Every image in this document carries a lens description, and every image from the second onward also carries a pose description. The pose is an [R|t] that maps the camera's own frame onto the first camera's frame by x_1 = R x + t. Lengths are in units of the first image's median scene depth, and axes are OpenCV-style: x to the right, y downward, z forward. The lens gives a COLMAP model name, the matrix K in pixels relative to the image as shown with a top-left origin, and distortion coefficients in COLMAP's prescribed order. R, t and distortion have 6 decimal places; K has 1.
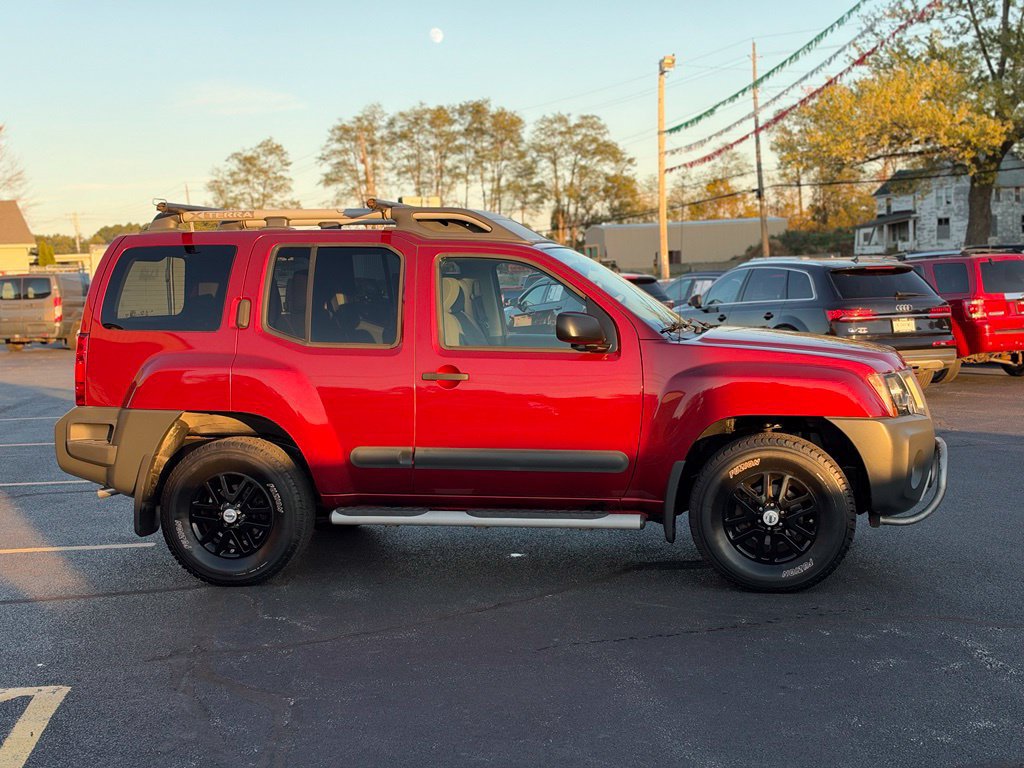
lens RADIAL K [[1441.6, 0, 517.2], [0, 1441.6, 376.5], [0, 0, 1]] dist [0.302949, -0.947851]
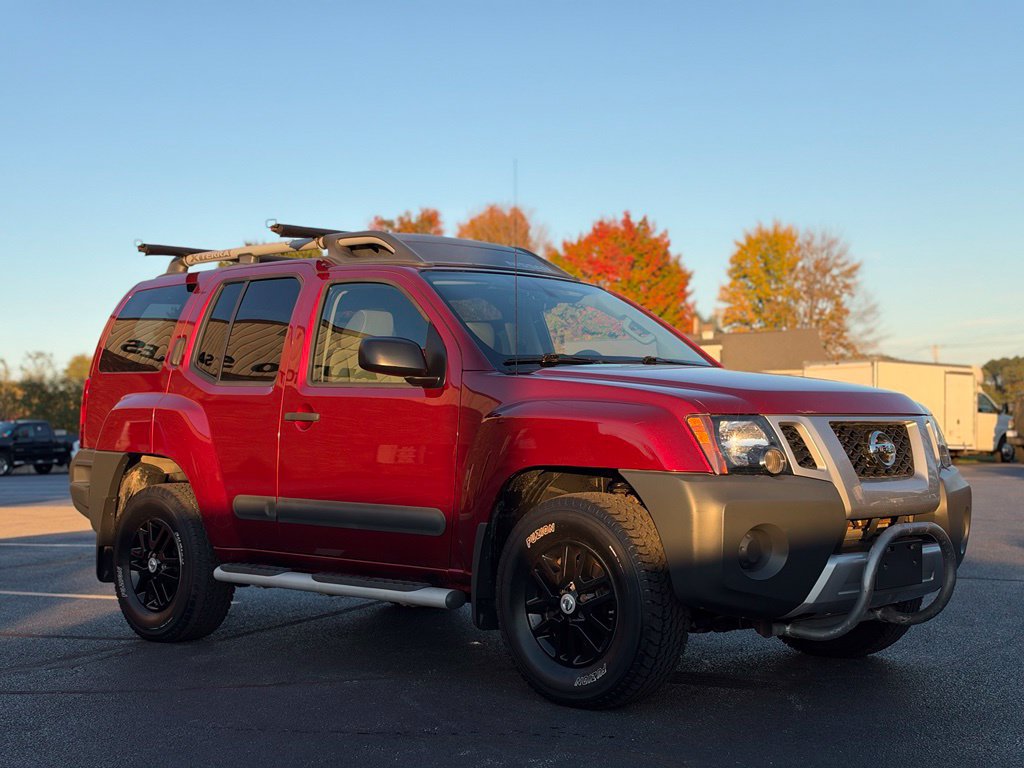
lens RADIAL K [[1441.6, 0, 517.2], [0, 1441.6, 376.5], [0, 0, 1]] dist [0.302949, -0.947851]
pose [[0.837525, -0.004410, -0.546382, 0.491633], [-0.044695, 0.996063, -0.076552, 0.034017], [0.544568, 0.088534, 0.834031, 0.306743]]
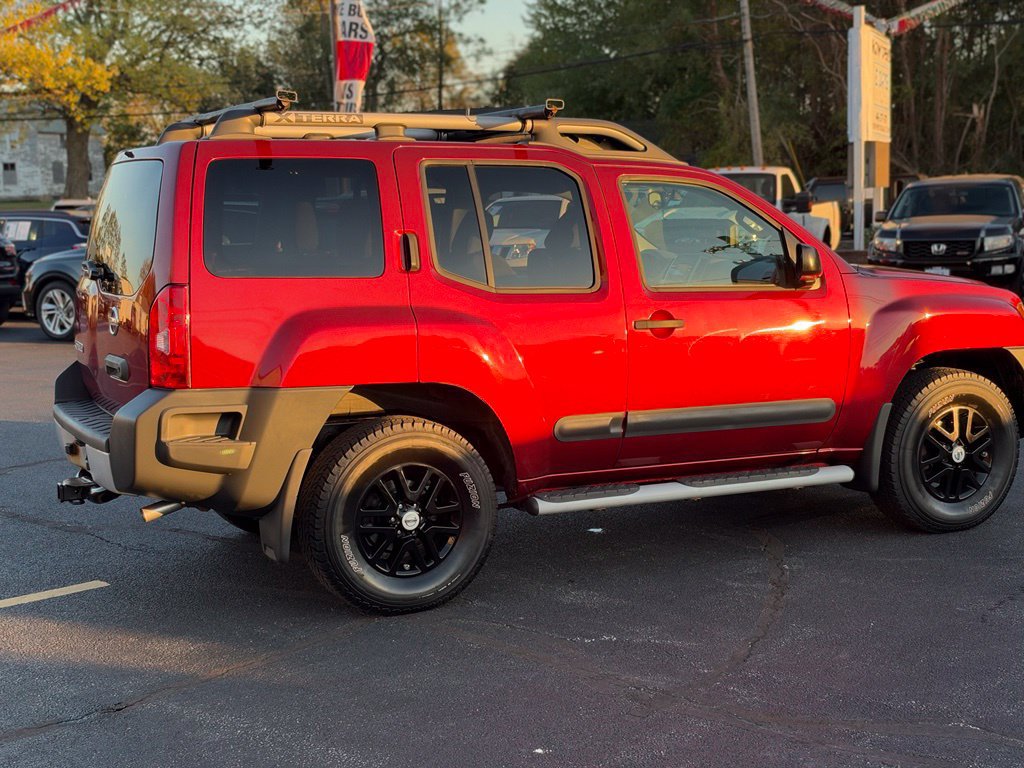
lens RADIAL K [[1452.8, 0, 513.2], [0, 1452.8, 371.9], [0, 0, 1]] dist [0.267019, -0.861550]
pose [[0.793029, -0.058619, 0.606358, -0.572301], [0.040006, 0.998222, 0.044179, -0.011833], [-0.607869, -0.010778, 0.793964, 0.349375]]
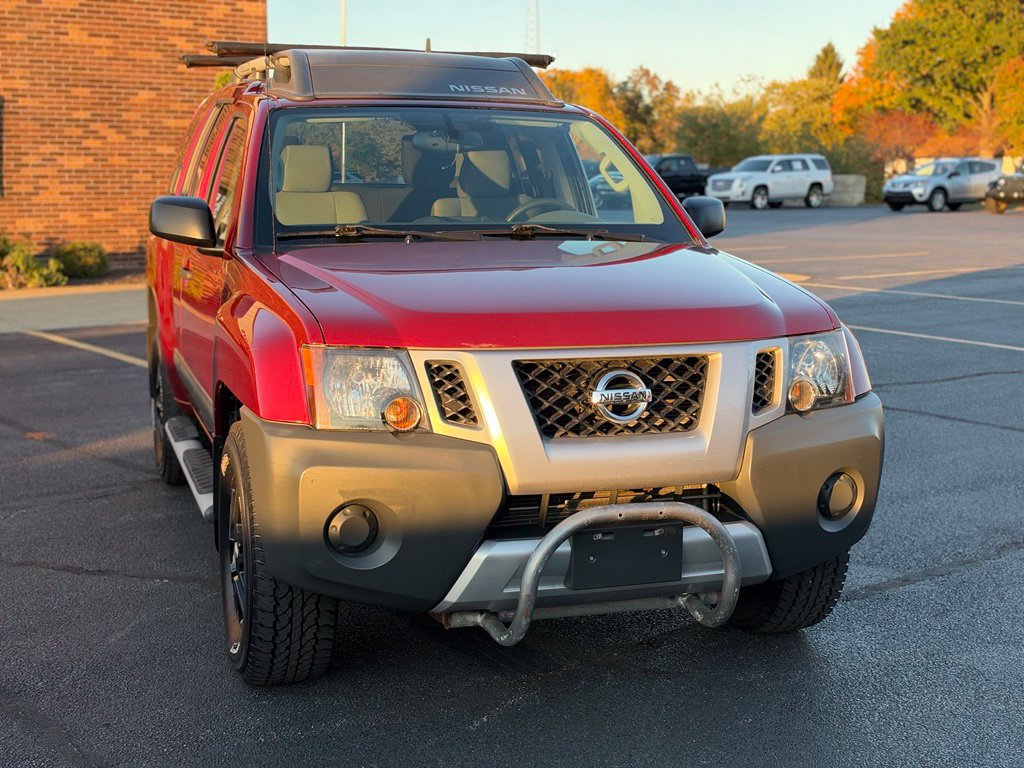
lens RADIAL K [[1452.8, 0, 513.2], [0, 1452.8, 371.9], [0, 0, 1]] dist [0.267019, -0.861550]
pose [[0.490195, 0.155809, -0.857574, 0.657524], [-0.075841, 0.987786, 0.136115, -0.062372], [0.868307, -0.001683, 0.496024, 0.692781]]
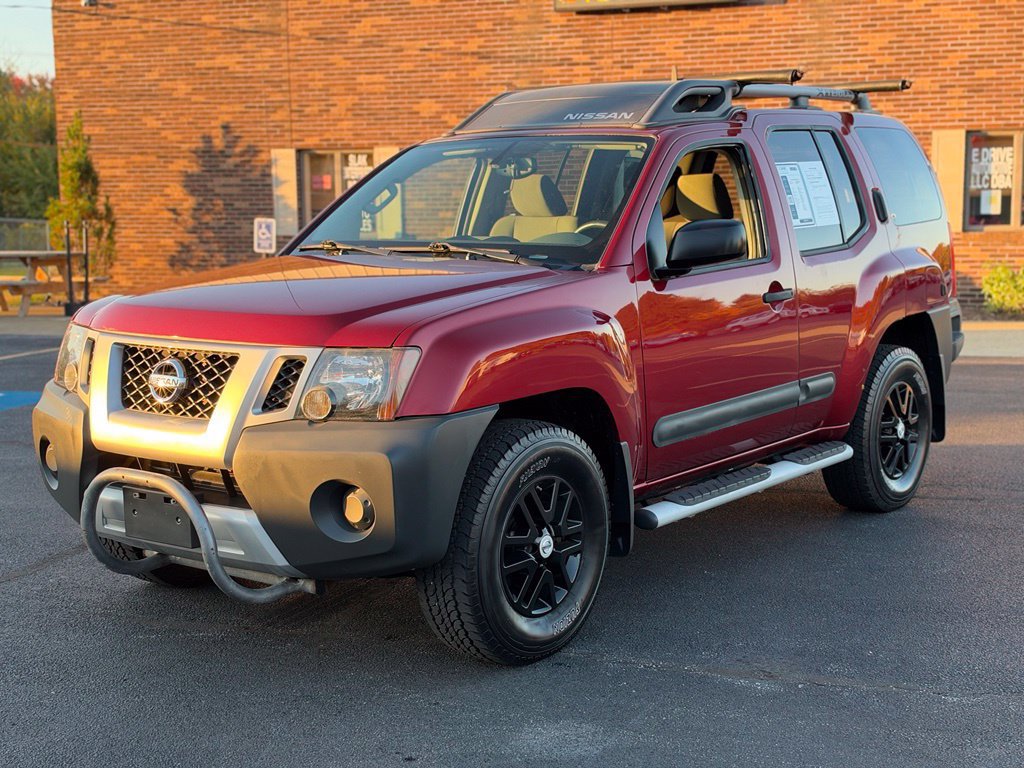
lens RADIAL K [[1445.0, 0, 518.5], [0, 1445.0, 385.8], [0, 0, 1]] dist [0.300499, -0.953137]
pose [[-0.439481, 0.145359, -0.886412, 0.707012], [-0.038376, 0.982880, 0.180205, -0.097416], [0.897432, 0.113213, -0.426379, 1.326666]]
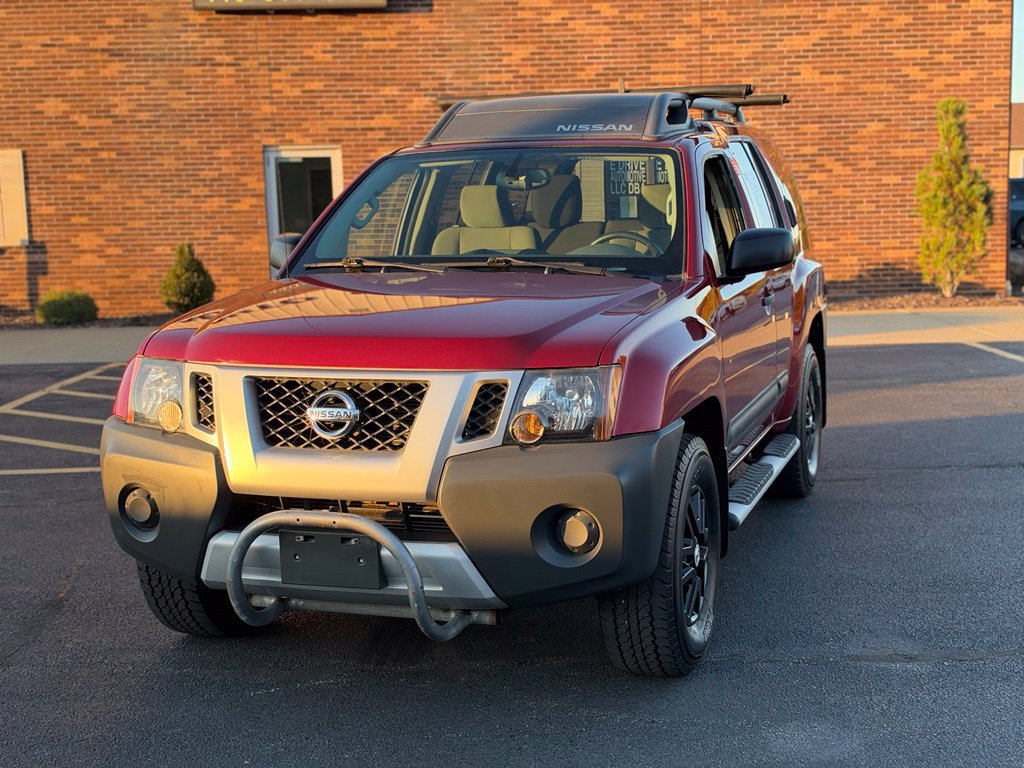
lens RADIAL K [[1445.0, 0, 518.5], [0, 1445.0, 385.8], [0, 0, 1]] dist [0.300499, -0.953137]
pose [[-0.124317, 0.159730, -0.979302, 0.770636], [-0.040987, 0.985289, 0.165910, -0.092217], [0.991396, 0.060764, -0.115941, 1.090030]]
